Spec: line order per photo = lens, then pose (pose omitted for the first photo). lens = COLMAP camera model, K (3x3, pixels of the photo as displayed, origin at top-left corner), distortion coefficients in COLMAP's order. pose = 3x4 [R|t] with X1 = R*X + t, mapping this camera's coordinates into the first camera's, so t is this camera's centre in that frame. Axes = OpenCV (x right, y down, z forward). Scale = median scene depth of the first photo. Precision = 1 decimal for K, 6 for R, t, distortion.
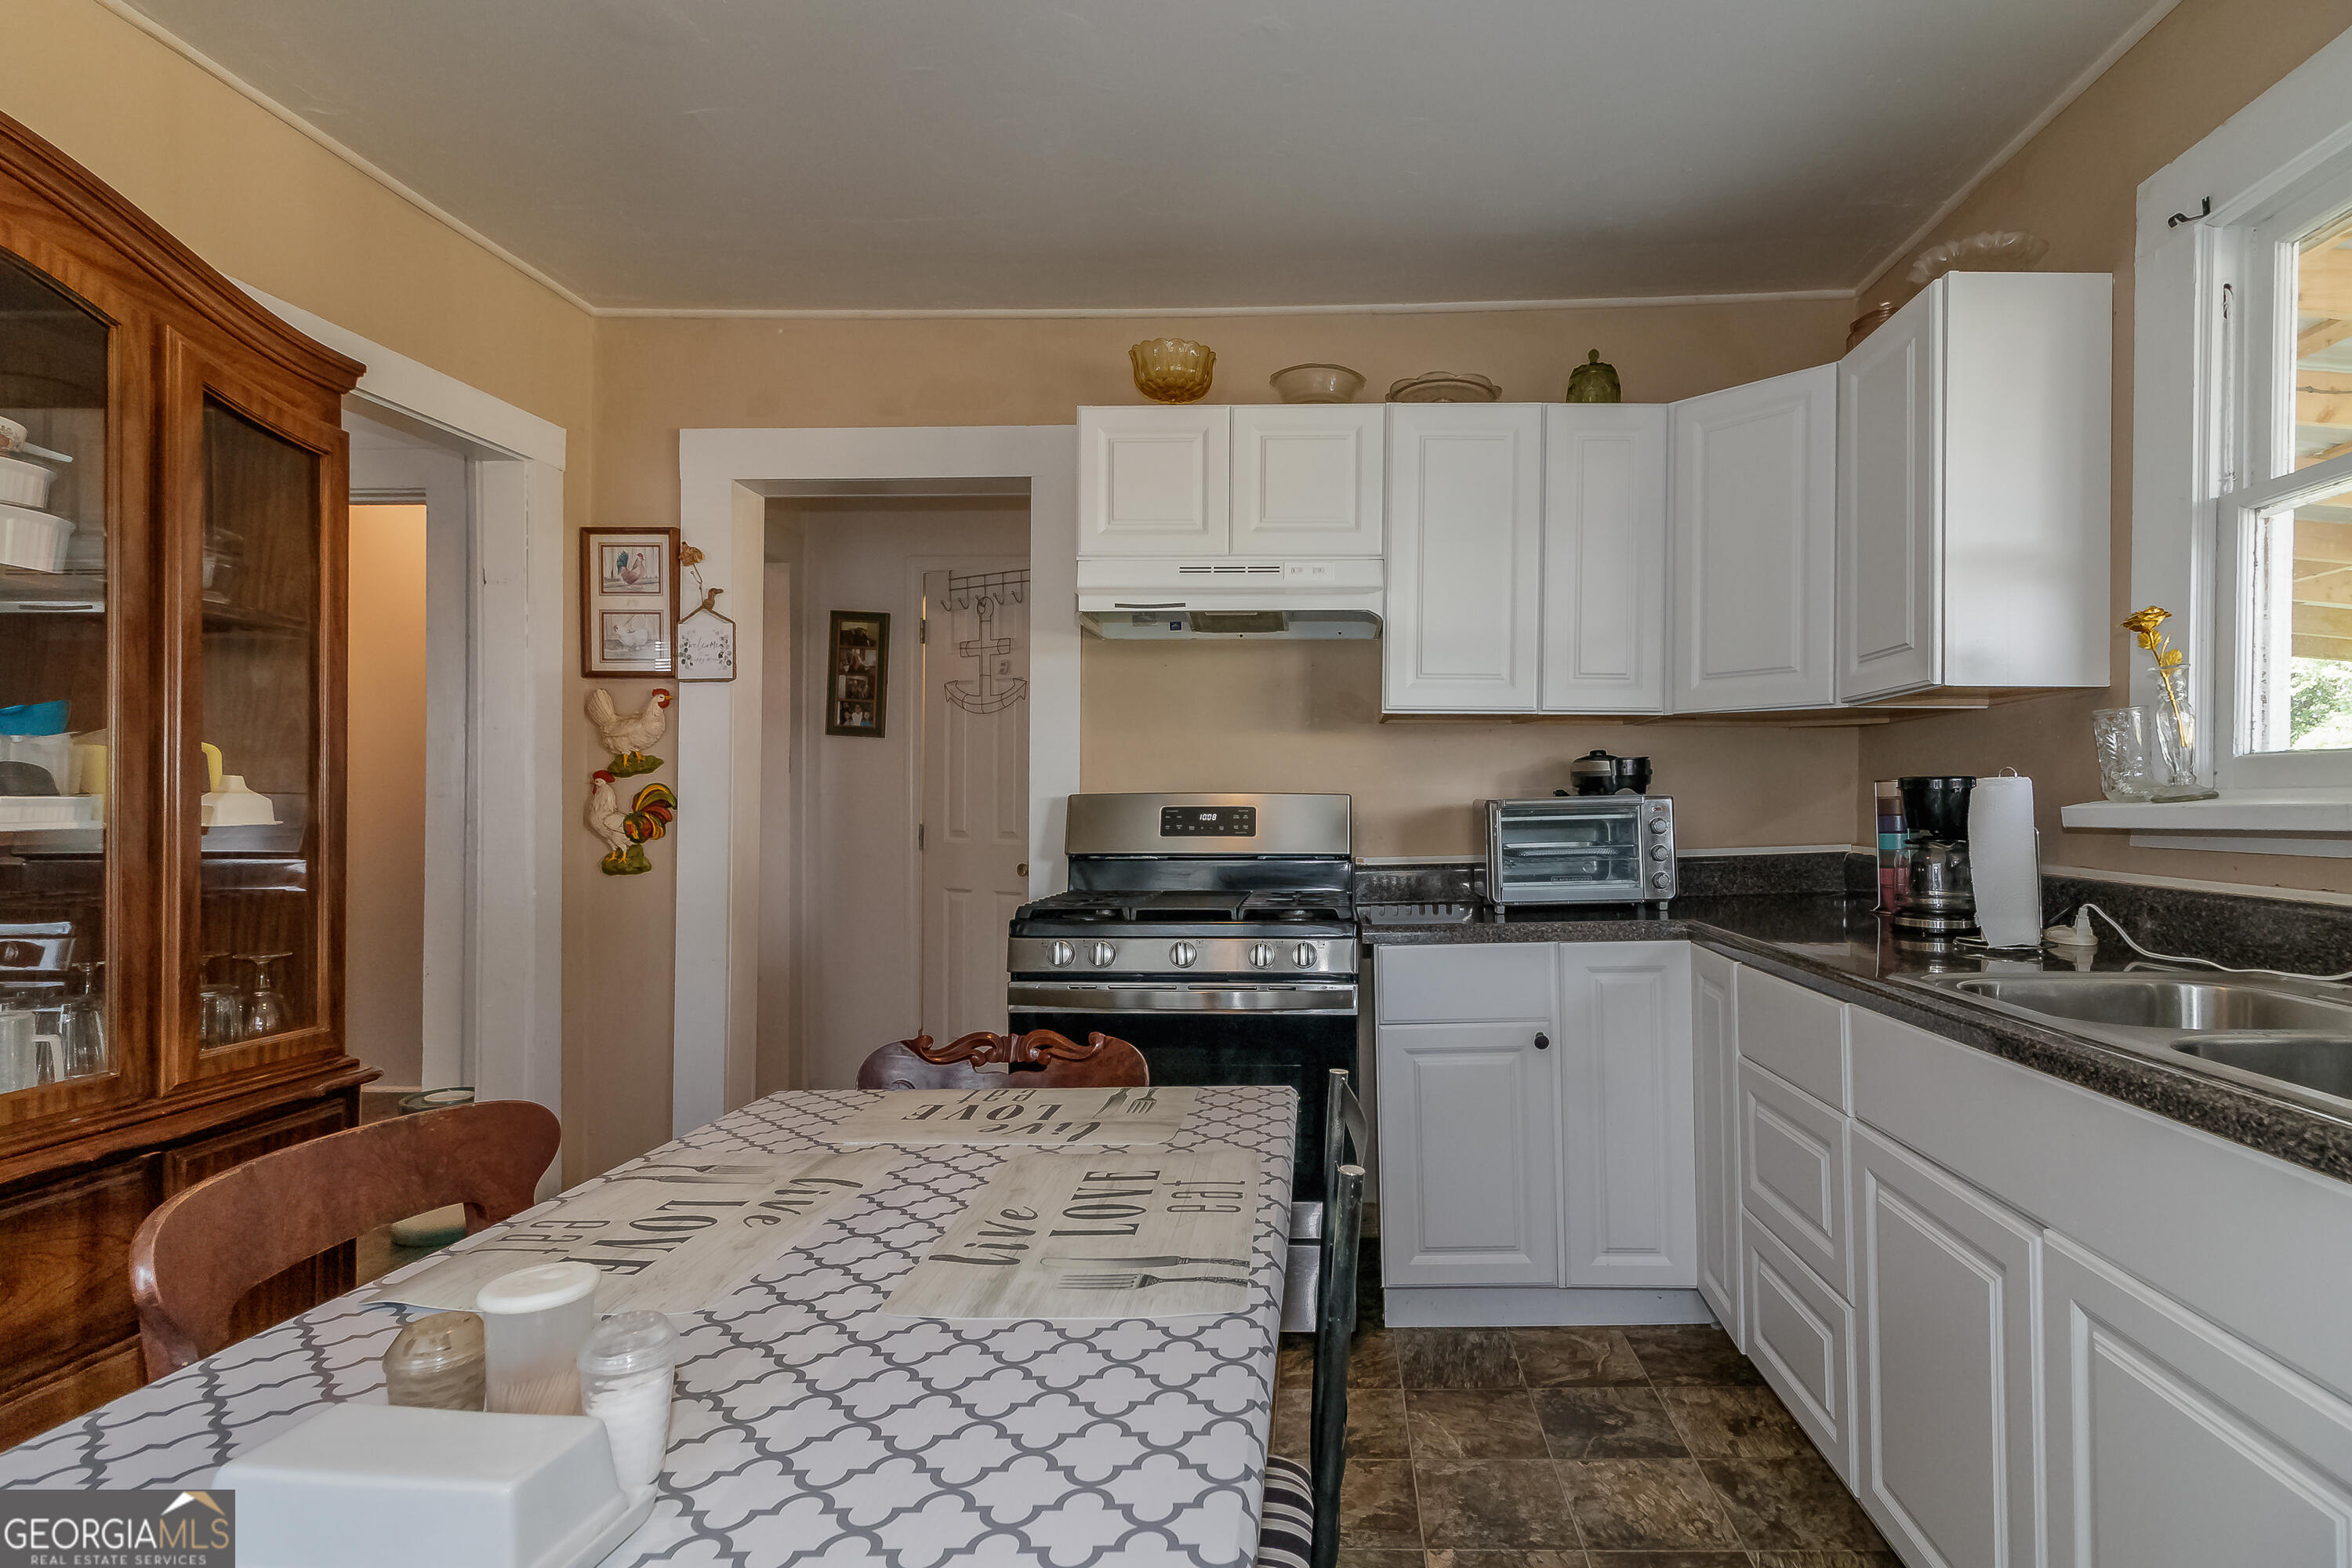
lens RADIAL K [[1109.7, 0, 1342.6], [0, 1109.7, 809.4], [0, 0, 1]] dist [-0.000086, 0.002155]
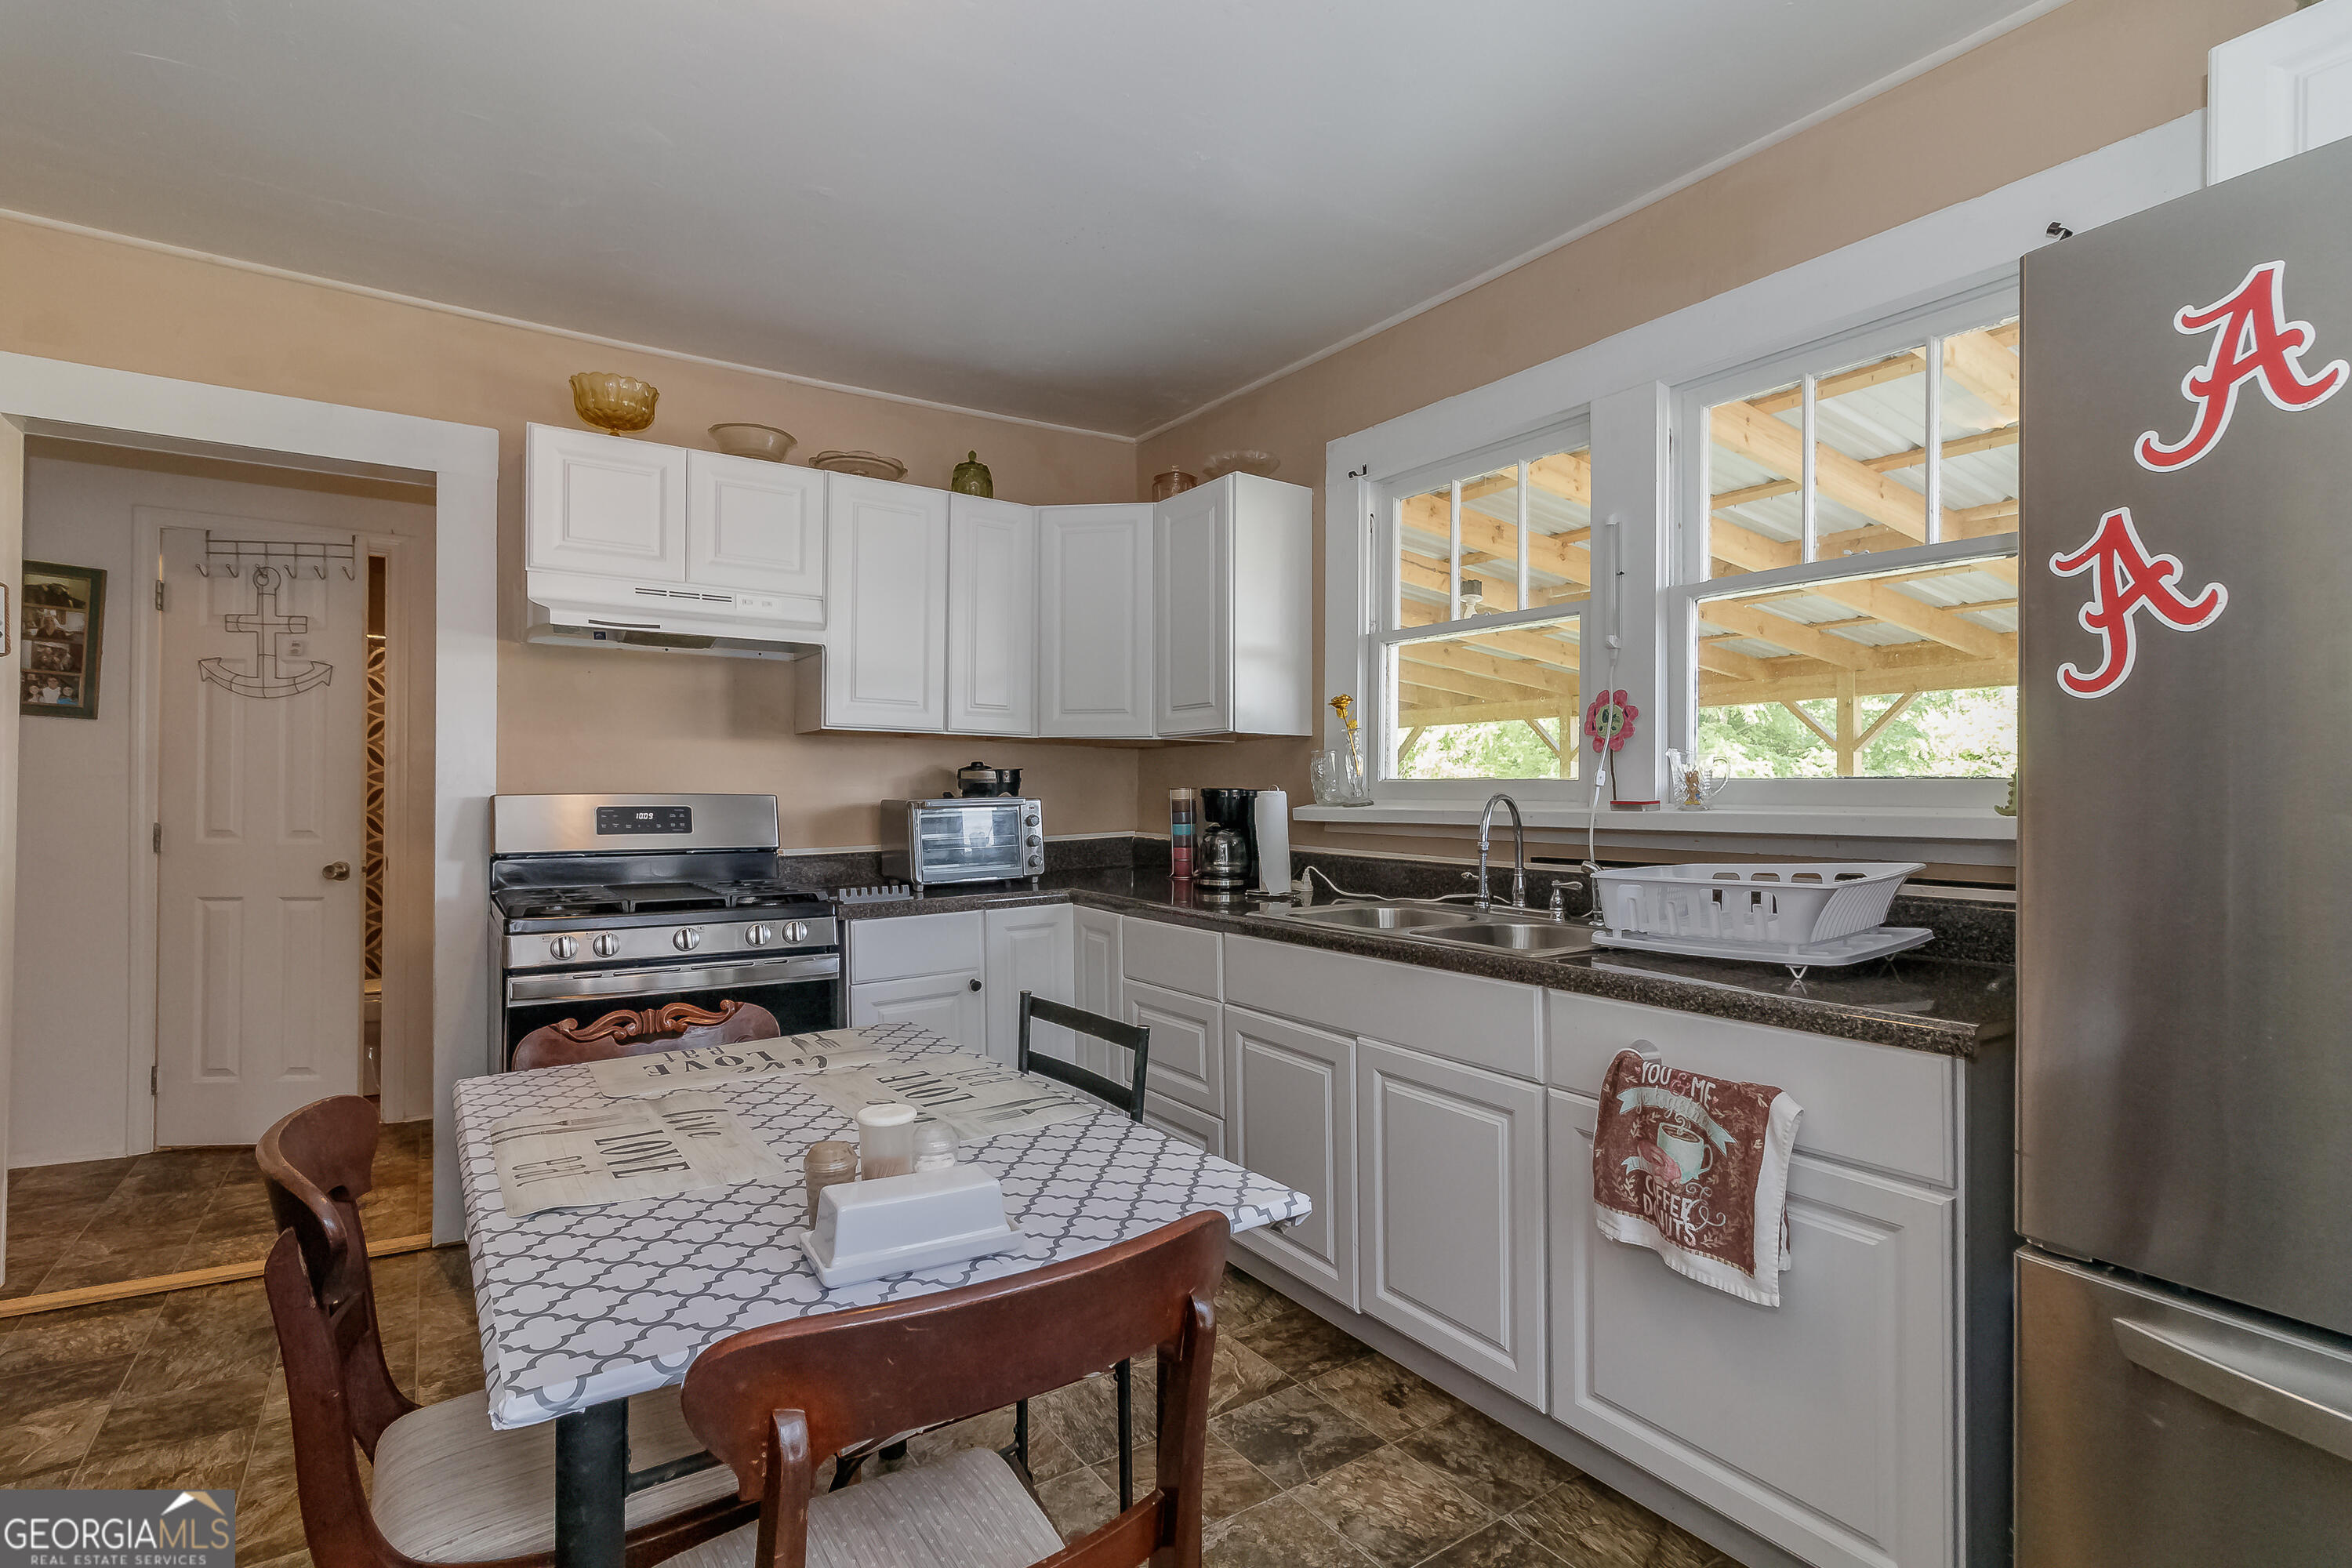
lens RADIAL K [[1109.7, 0, 1102.2], [0, 1109.7, 775.7], [0, 0, 1]] dist [-0.000086, 0.002155]
pose [[0.836716, 0.009662, 0.547552, -0.380336], [-0.002924, 0.999909, -0.013176, -0.021709], [-0.547629, 0.009424, 0.836668, -0.174752]]
